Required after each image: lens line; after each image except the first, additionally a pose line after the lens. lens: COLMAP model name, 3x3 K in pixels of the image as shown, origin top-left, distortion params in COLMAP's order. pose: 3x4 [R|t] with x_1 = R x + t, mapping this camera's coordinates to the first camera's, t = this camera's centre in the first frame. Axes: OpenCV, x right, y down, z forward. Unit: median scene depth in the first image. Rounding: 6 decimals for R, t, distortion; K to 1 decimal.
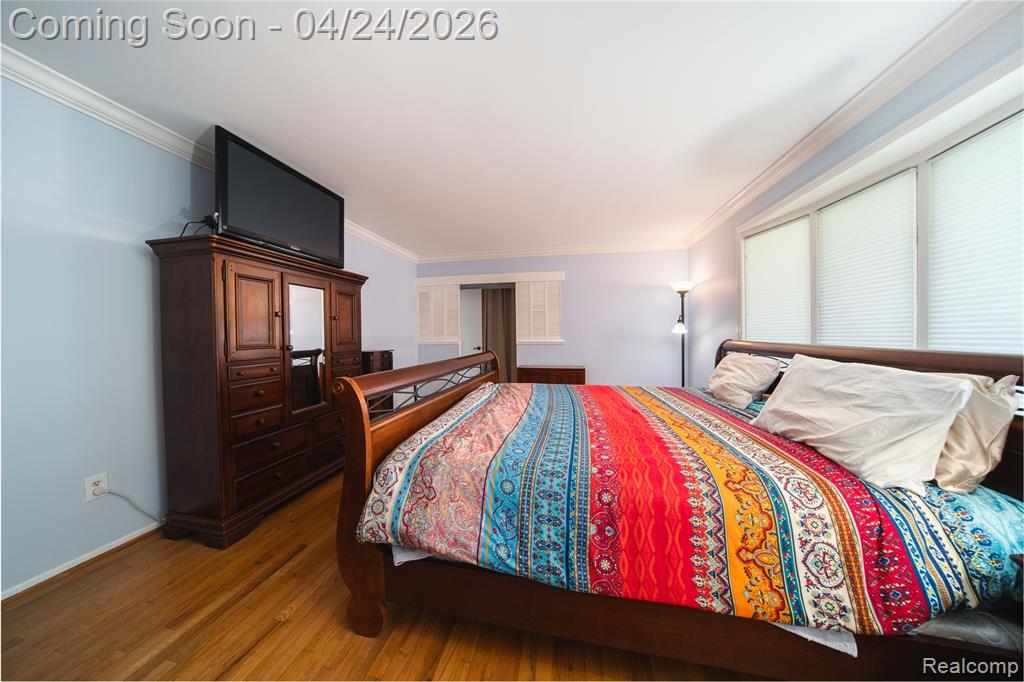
lens RADIAL K [[357.3, 0, 509.9], [0, 357.3, 336.2], [0, 0, 1]] dist [-0.001338, 0.000061]
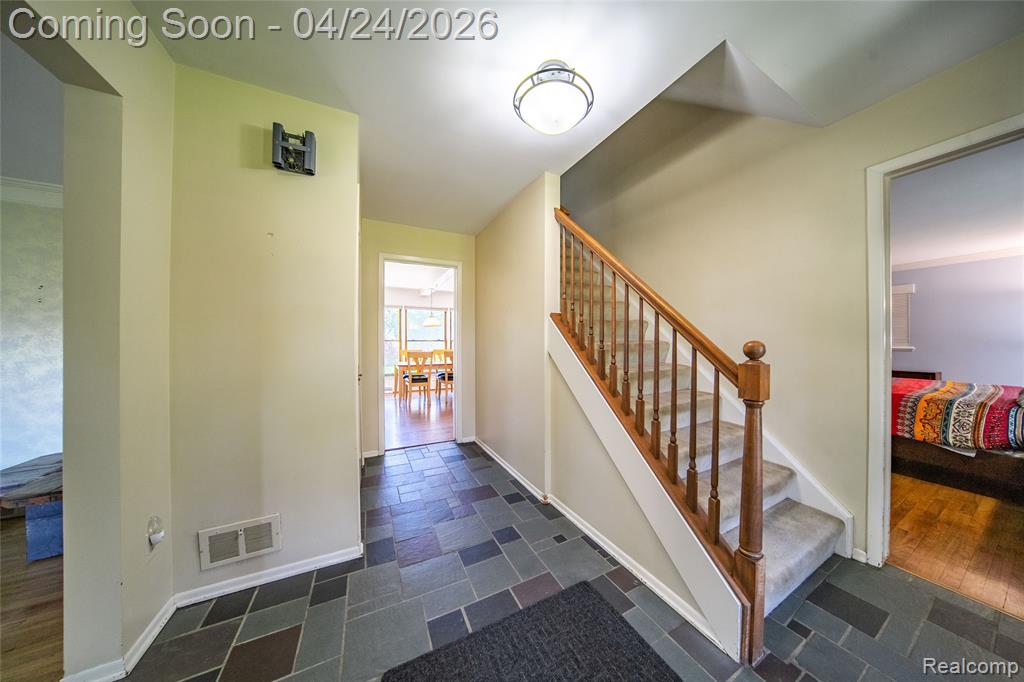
lens RADIAL K [[357.3, 0, 509.9], [0, 357.3, 336.2], [0, 0, 1]] dist [-0.001338, 0.000061]
pose [[0.687184, 0.001166, -0.726482, 0.477307], [-0.012813, 0.999863, -0.010515, 0.028732], [0.726370, 0.016535, 0.687105, -3.345153]]
